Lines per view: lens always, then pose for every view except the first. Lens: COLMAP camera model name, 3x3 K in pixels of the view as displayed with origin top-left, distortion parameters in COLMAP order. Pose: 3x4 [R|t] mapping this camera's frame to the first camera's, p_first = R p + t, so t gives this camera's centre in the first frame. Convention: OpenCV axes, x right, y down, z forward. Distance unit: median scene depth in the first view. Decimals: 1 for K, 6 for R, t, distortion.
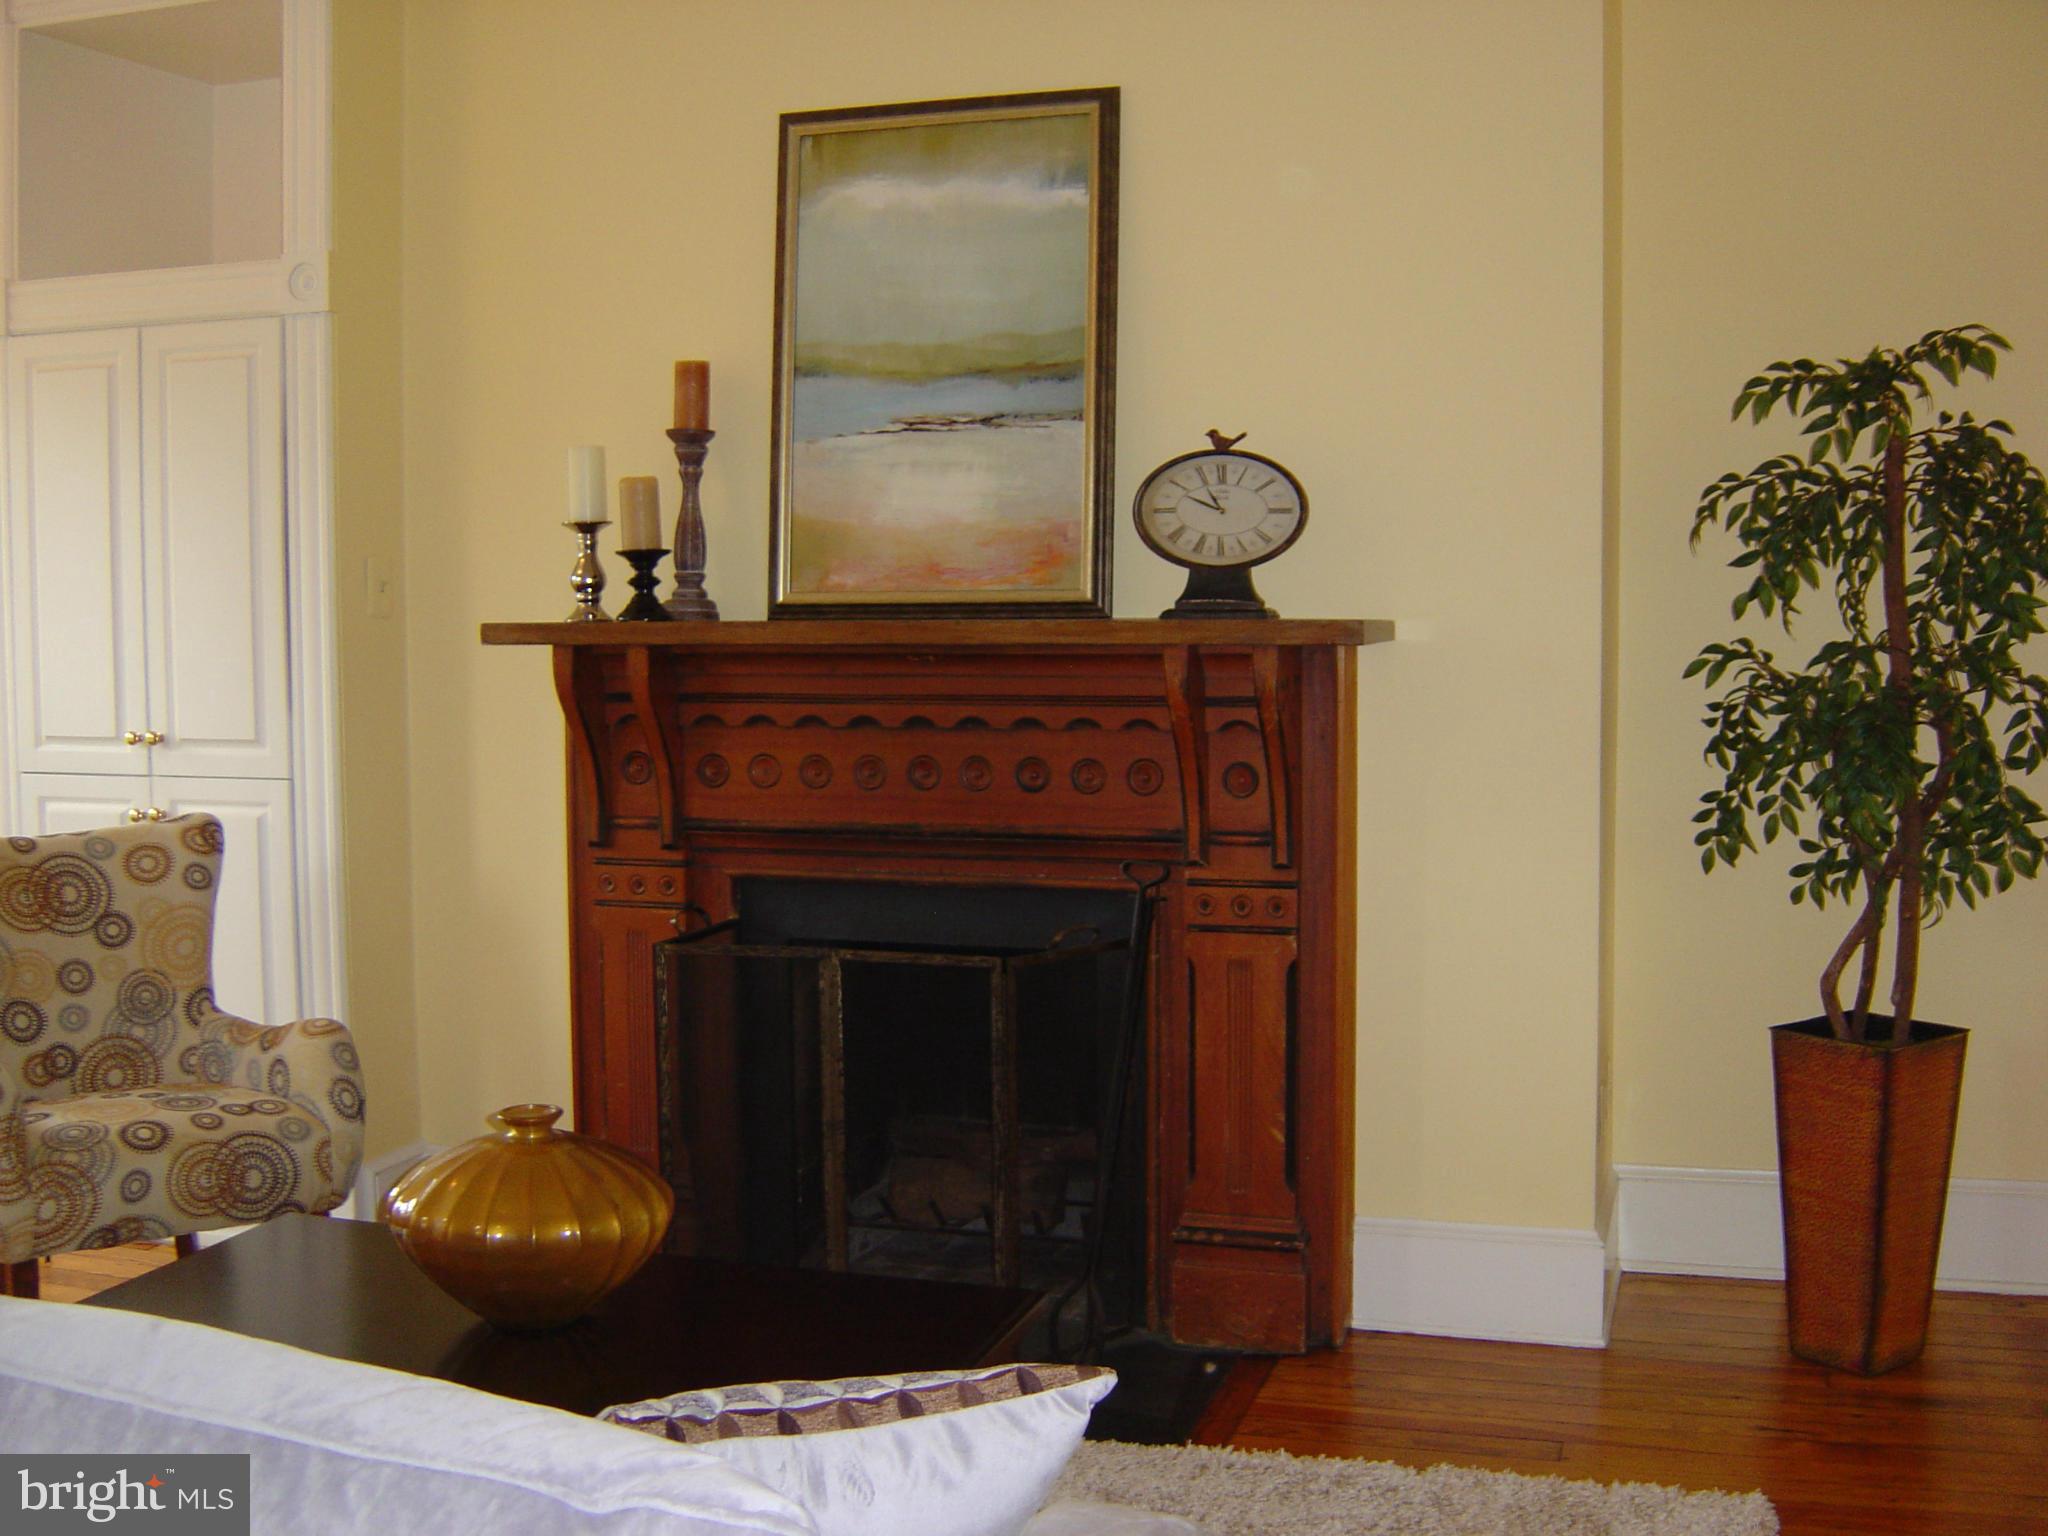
lens RADIAL K [[2265.7, 0, 1024.0], [0, 2265.7, 768.0], [0, 0, 1]] dist [-0.135329, -0.029235]
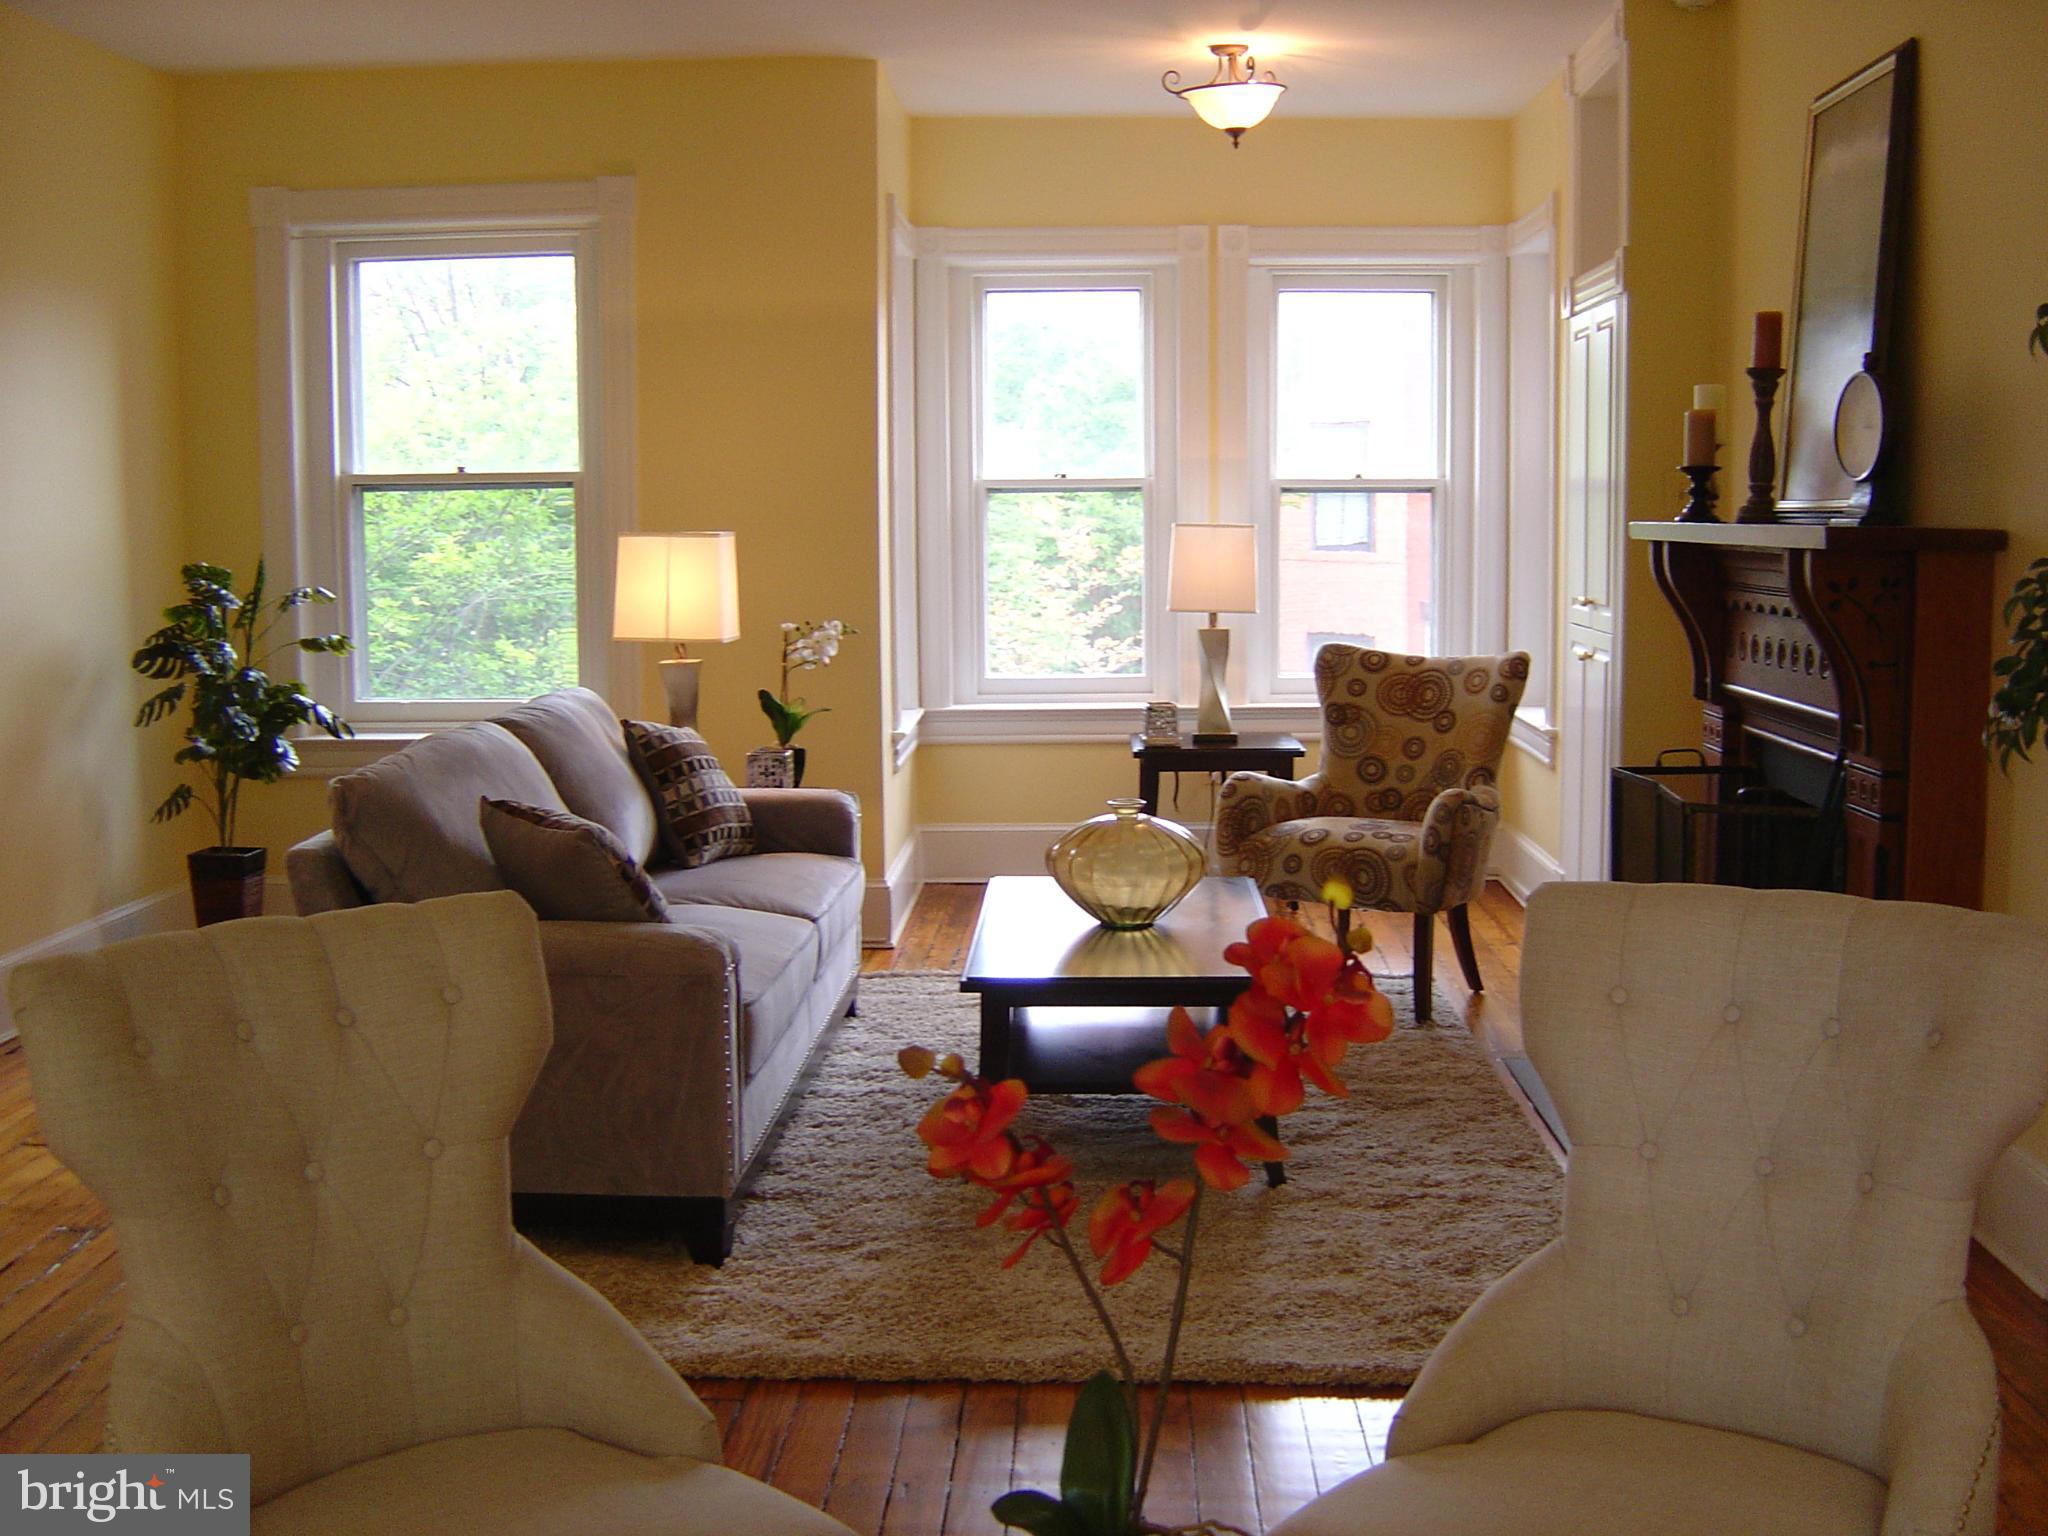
lens RADIAL K [[2265.7, 0, 1024.0], [0, 2265.7, 768.0], [0, 0, 1]] dist [-0.135329, -0.029235]
pose [[0.250337, 0.111122, -0.961760, 1.001322], [-0.067384, 0.992982, 0.097190, -0.025516], [0.965811, 0.040477, 0.256068, 0.329744]]
